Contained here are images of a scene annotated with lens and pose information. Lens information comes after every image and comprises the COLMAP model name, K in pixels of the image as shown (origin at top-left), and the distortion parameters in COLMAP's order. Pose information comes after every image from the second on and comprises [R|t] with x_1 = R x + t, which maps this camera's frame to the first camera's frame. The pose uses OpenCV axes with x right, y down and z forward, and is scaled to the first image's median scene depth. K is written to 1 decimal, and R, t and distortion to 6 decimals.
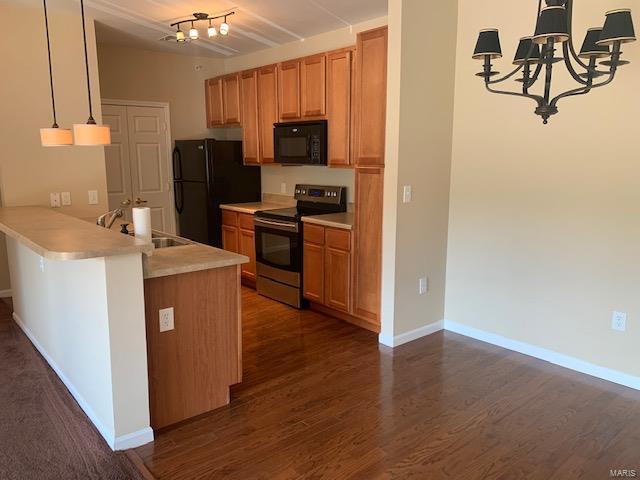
lens RADIAL K [[502.2, 0, 320.0], [0, 502.2, 240.0], [0, 0, 1]] dist [0.143374, -0.308782]
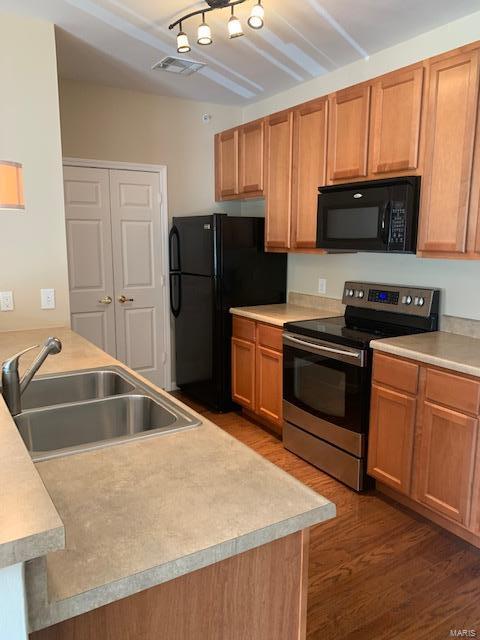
lens RADIAL K [[502.2, 0, 240.0], [0, 502.2, 320.0], [0, 0, 1]] dist [0.143374, -0.308782]
pose [[0.988143, 0.030646, -0.150444, -0.087647], [-0.032159, 0.999454, -0.007639, -0.053718], [0.150128, 0.012386, 0.988589, 0.345898]]
